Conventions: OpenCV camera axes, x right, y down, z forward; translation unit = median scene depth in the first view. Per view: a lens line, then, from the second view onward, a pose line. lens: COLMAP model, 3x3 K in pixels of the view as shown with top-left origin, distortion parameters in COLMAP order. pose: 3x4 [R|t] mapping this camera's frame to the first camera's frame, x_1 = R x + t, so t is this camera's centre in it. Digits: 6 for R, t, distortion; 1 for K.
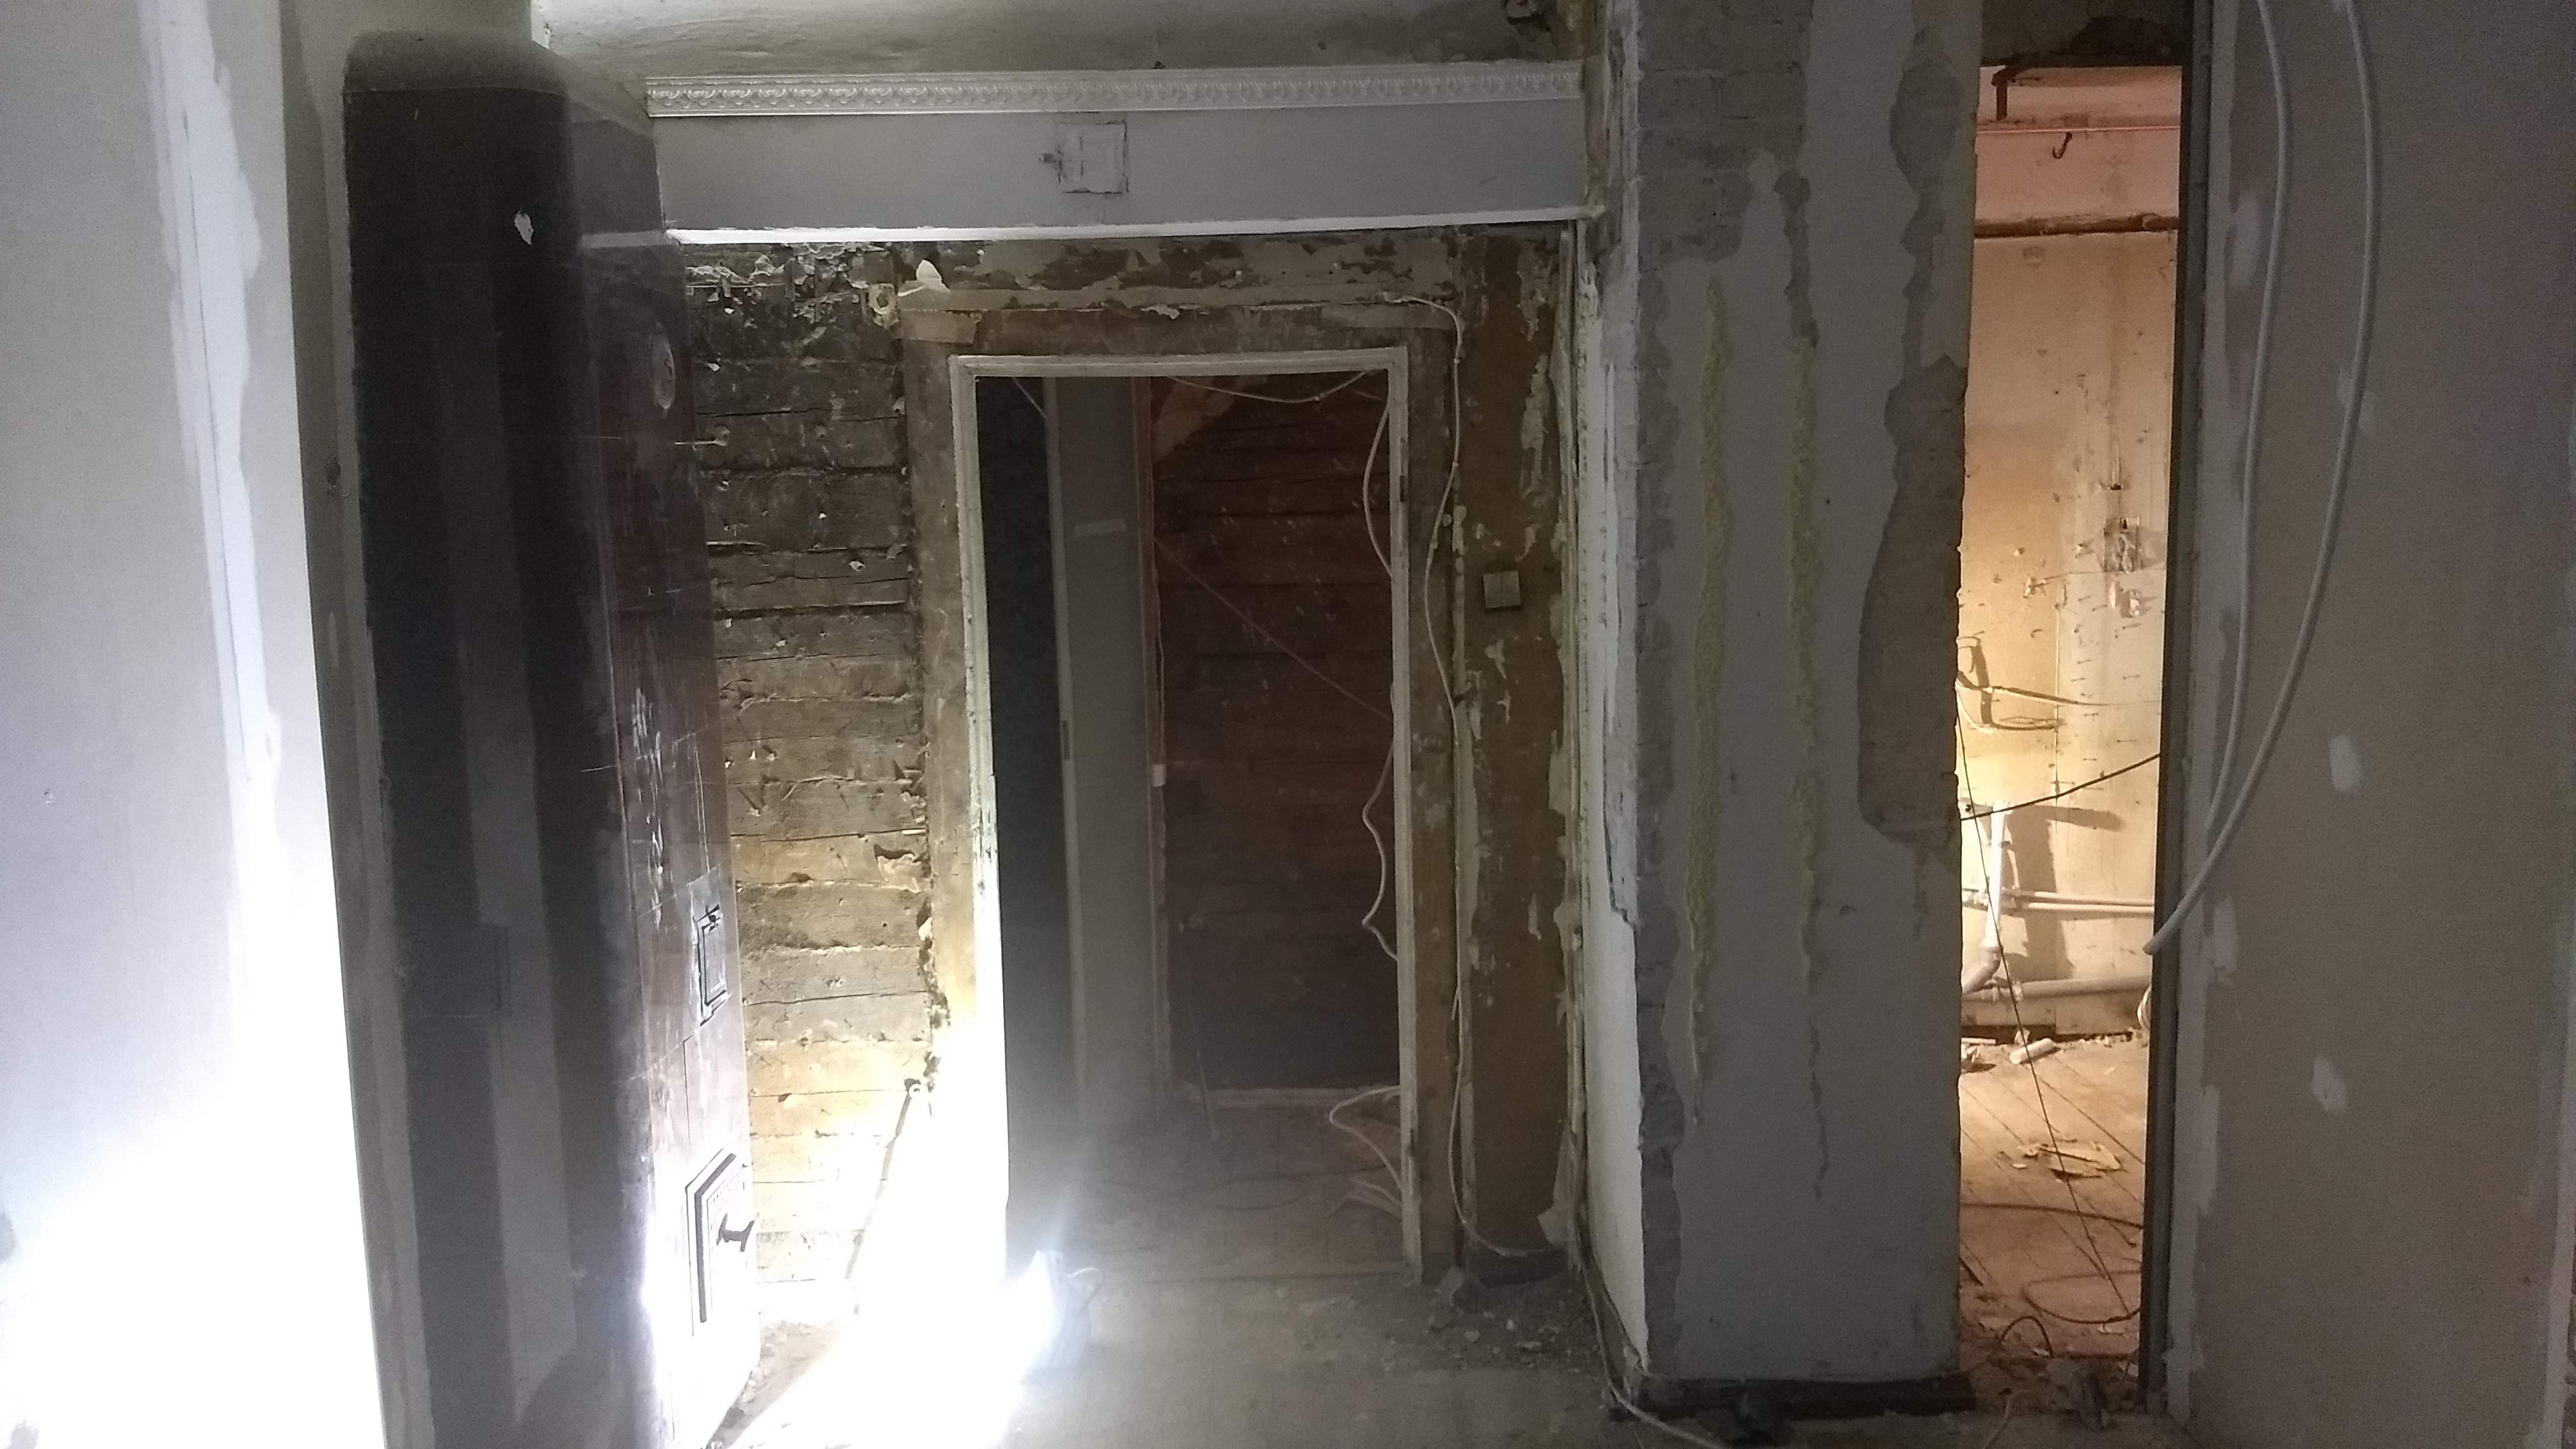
lens RADIAL K [[1948.5, 0, 1290.5], [0, 1948.5, 737.9], [0, 0, 1]] dist [0.297414, -0.653935]
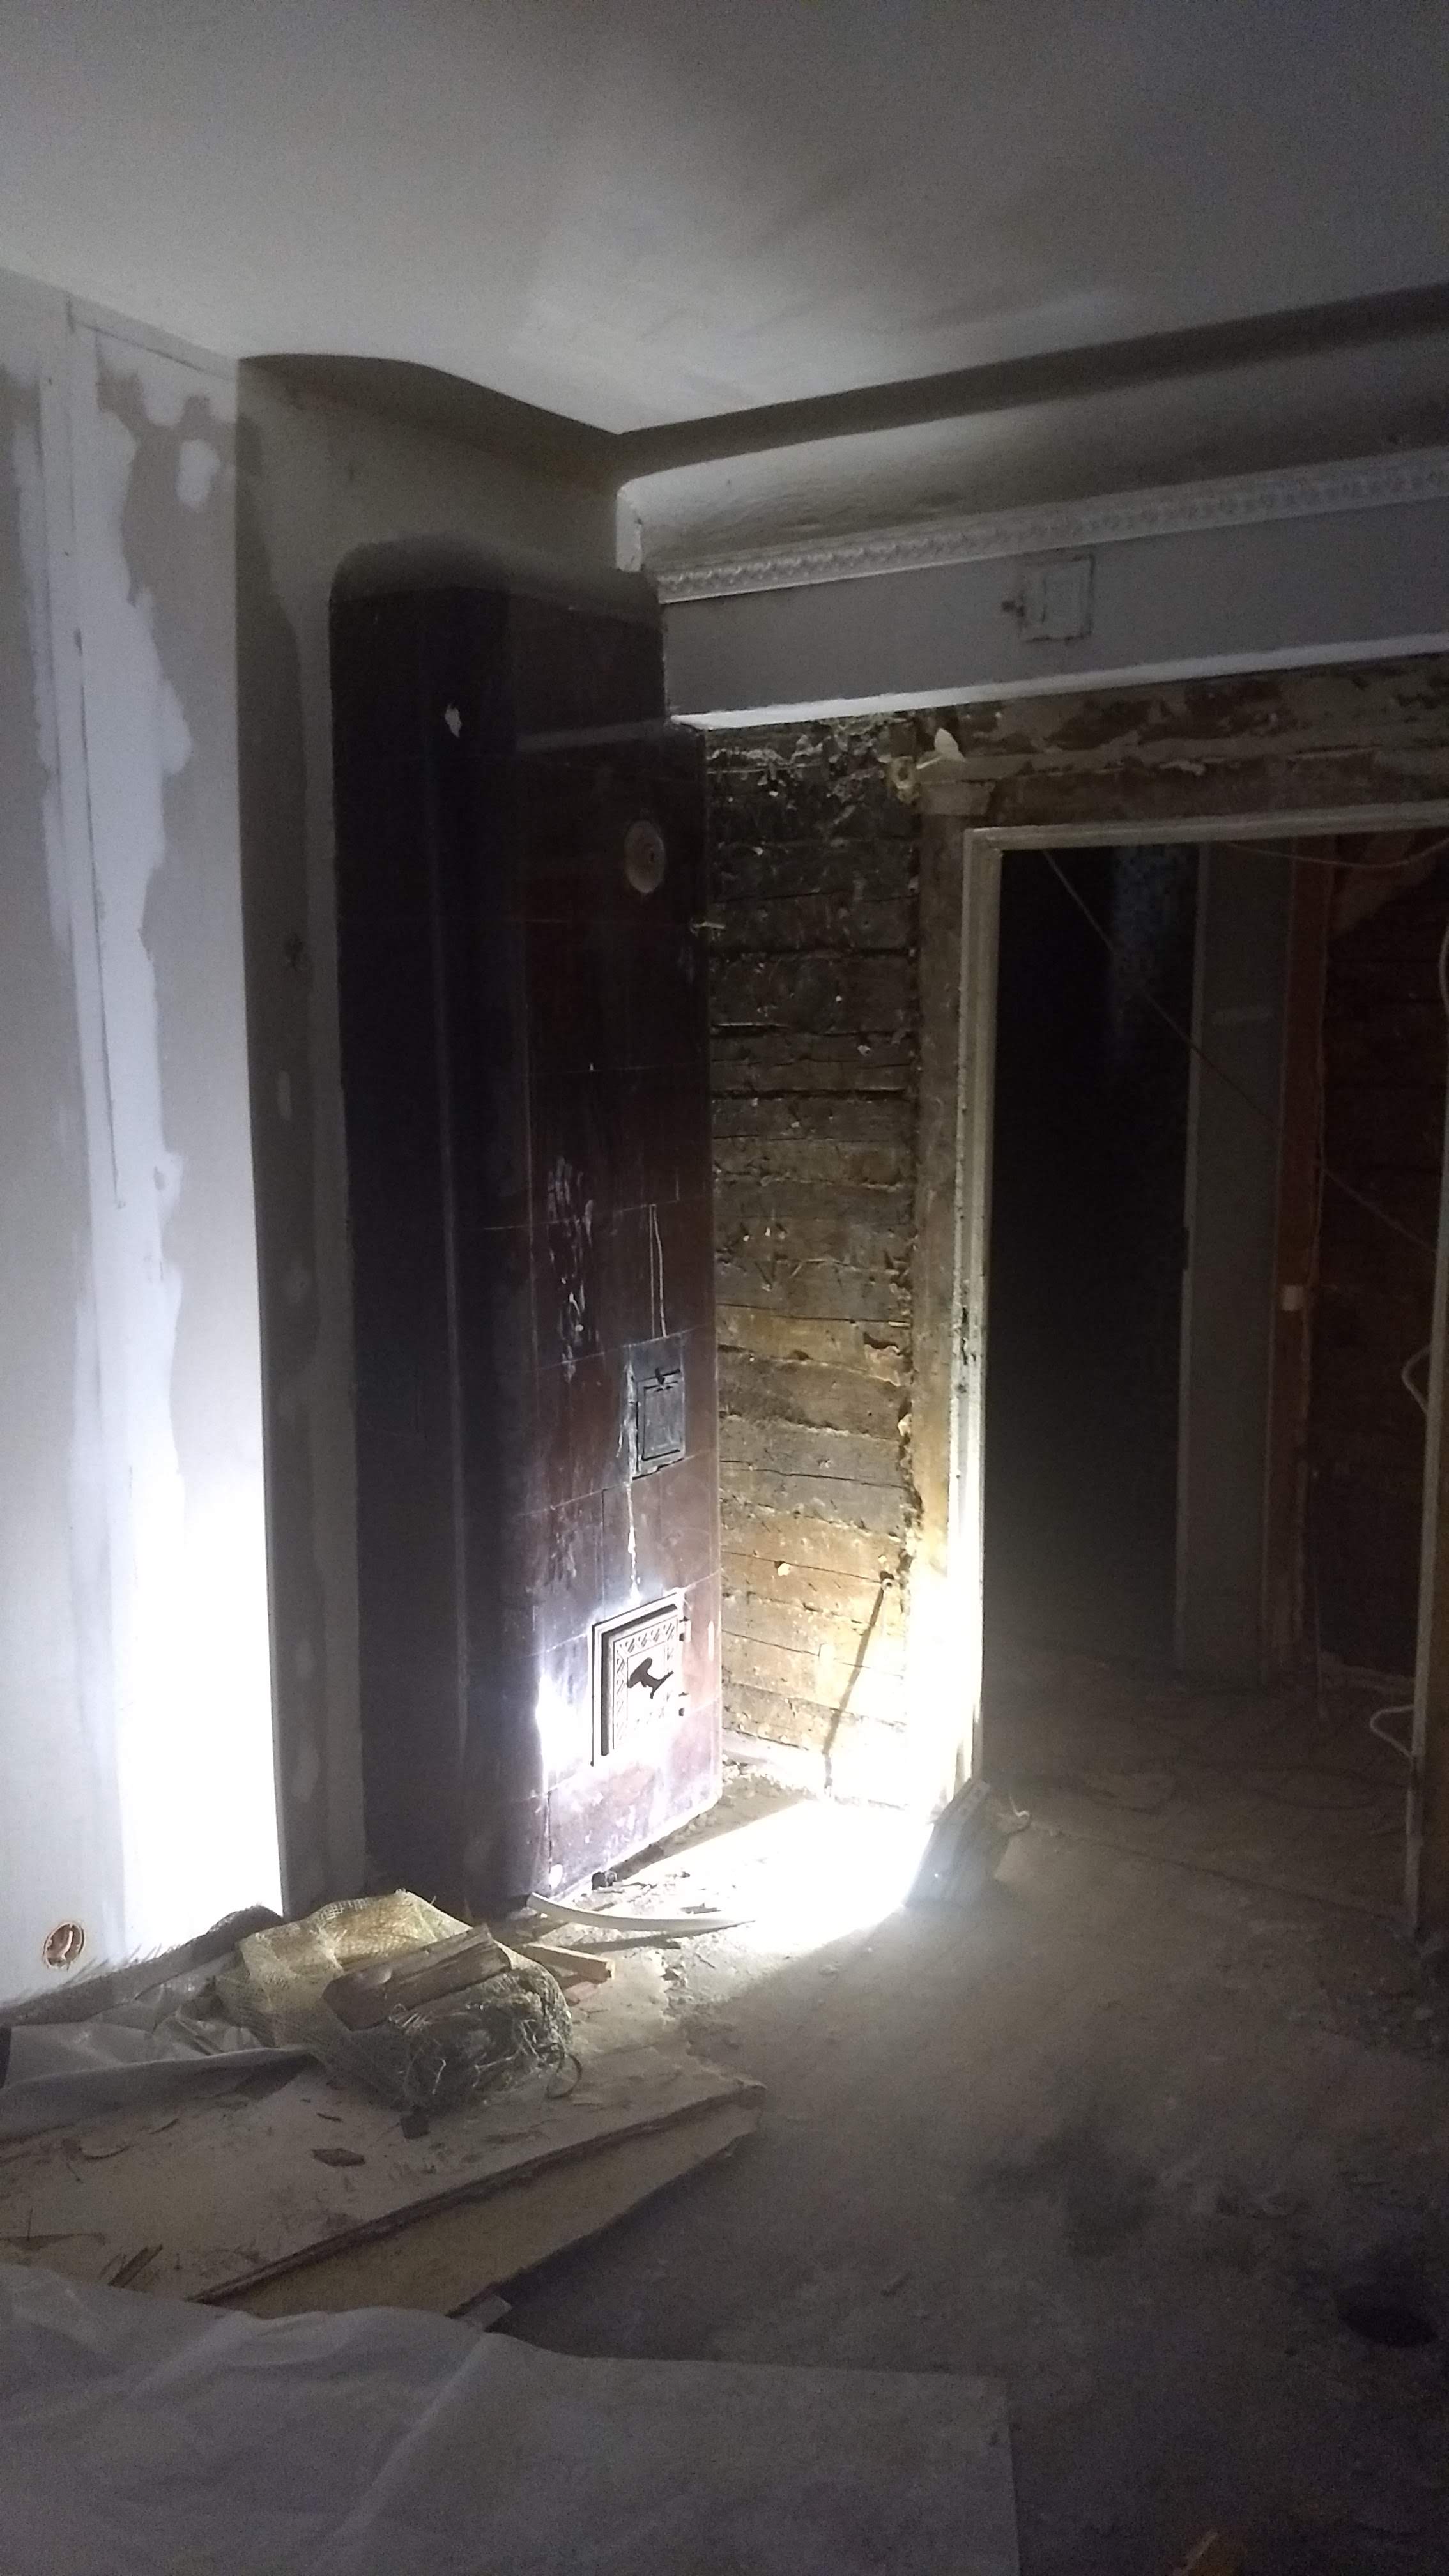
lens RADIAL K [[1948.5, 0, 714.4], [0, 1948.5, 1288.3], [0, 0, 1]] dist [0.297414, -0.653935]
pose [[0.820717, 0.109188, -0.560804, 0.284841], [-0.089179, 0.994020, 0.063025, -0.023831], [0.564332, -0.001713, 0.825546, 0.149789]]
